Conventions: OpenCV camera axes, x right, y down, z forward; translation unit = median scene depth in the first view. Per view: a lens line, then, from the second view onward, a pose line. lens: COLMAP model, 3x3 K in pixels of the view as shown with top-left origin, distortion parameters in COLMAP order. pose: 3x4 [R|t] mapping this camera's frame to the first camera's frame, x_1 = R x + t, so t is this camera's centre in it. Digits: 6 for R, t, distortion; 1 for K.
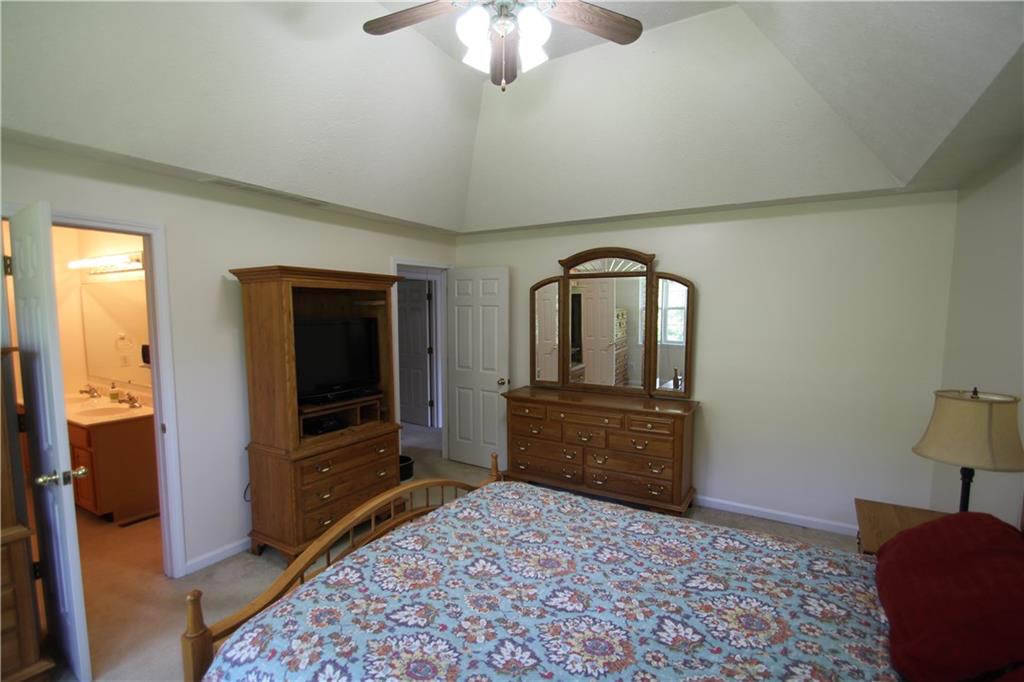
lens RADIAL K [[476.2, 0, 510.8], [0, 476.2, 358.1], [0, 0, 1]] dist [0.015591, -0.019337]
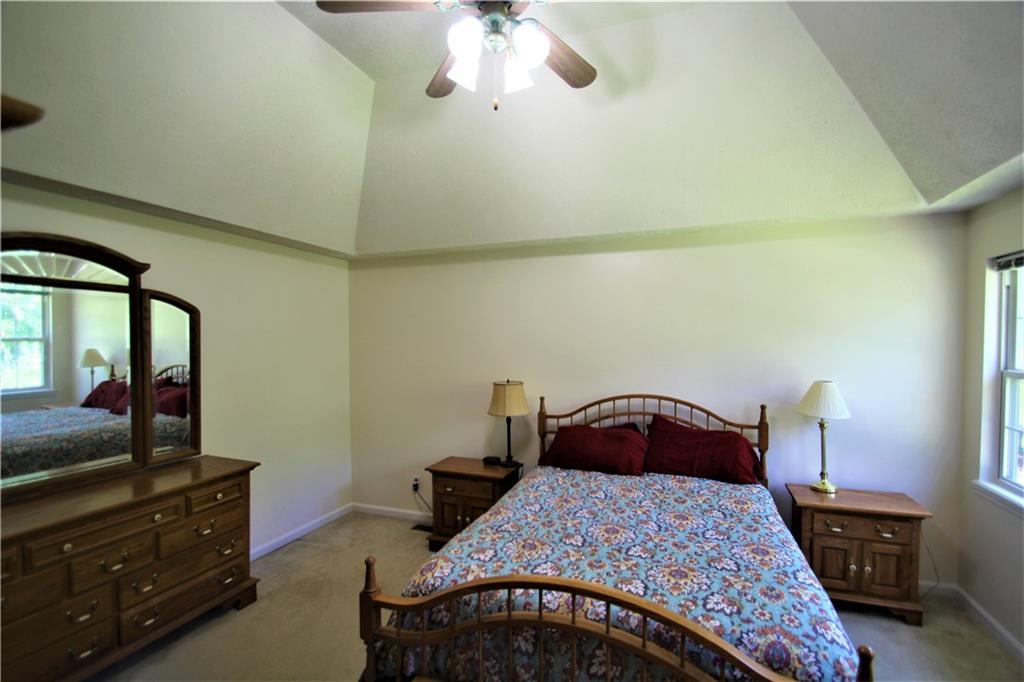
lens RADIAL K [[476.2, 0, 510.8], [0, 476.2, 358.1], [0, 0, 1]] dist [0.015591, -0.019337]
pose [[-0.183764, -0.036816, 0.982281, -1.131729], [0.098745, 0.993552, 0.055711, -0.153003], [-0.977998, 0.107233, -0.178944, 1.414204]]
